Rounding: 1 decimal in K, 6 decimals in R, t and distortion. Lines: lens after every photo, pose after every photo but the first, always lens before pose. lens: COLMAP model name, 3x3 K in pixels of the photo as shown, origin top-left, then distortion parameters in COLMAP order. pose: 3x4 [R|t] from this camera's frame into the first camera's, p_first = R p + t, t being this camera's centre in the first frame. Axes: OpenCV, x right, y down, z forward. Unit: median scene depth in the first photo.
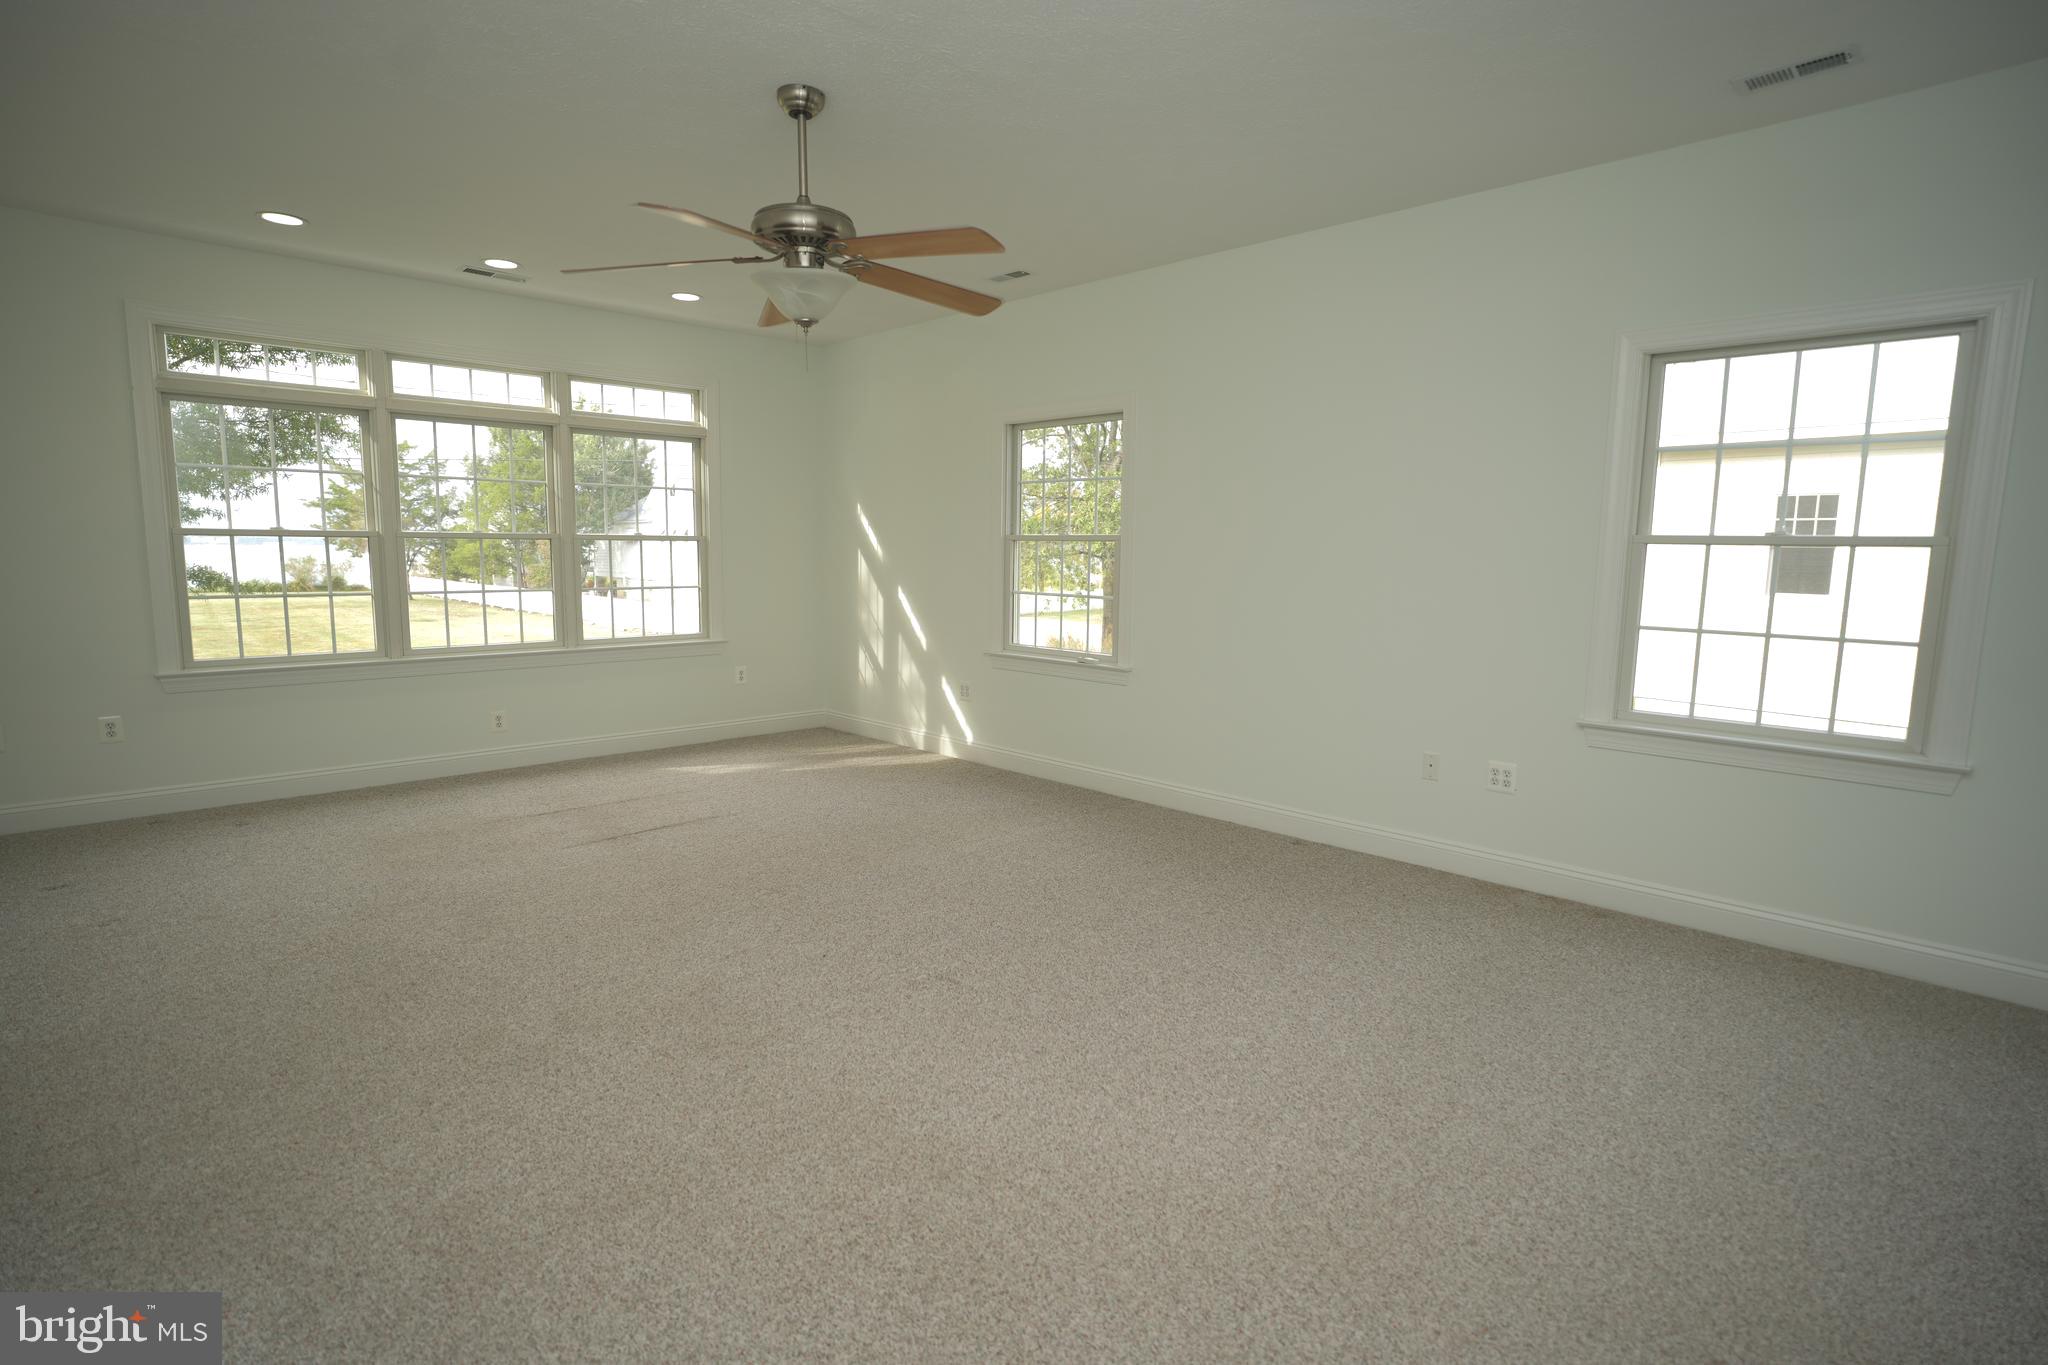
lens RADIAL K [[992.0, 0, 1035.3], [0, 992.0, 695.3], [0, 0, 1]] dist [-0.059245, 0.020474]
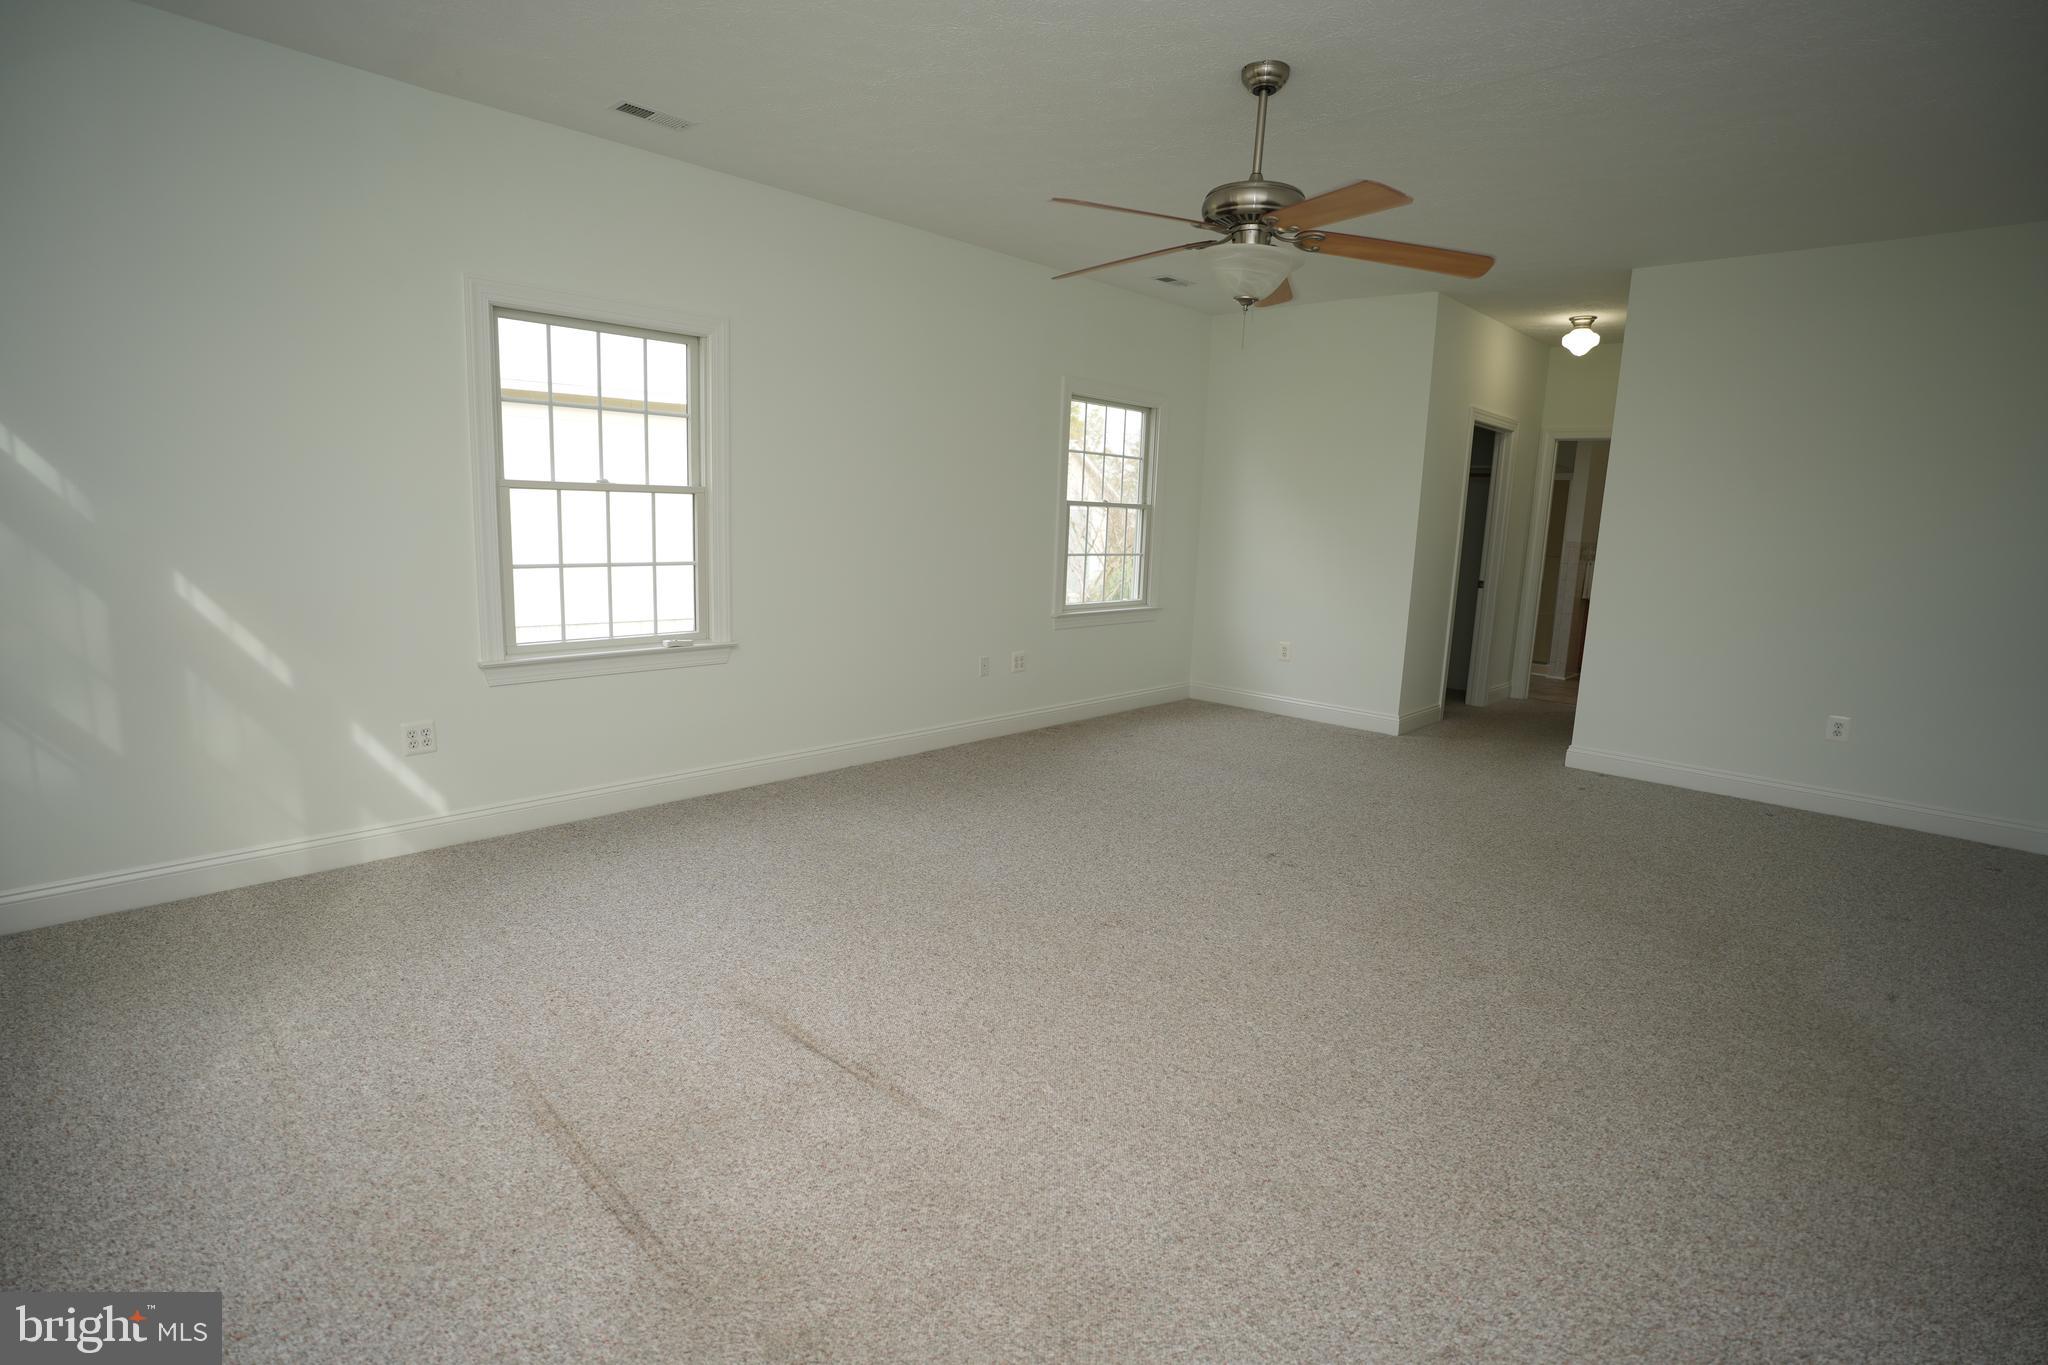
lens RADIAL K [[992.0, 0, 1030.7], [0, 992.0, 676.7], [0, 0, 1]] dist [-0.059245, 0.020474]
pose [[-0.030790, -0.175719, 0.983959, -0.642537], [0.110918, 0.977745, 0.178081, -0.102517], [-0.993353, 0.114622, -0.010614, 0.635076]]
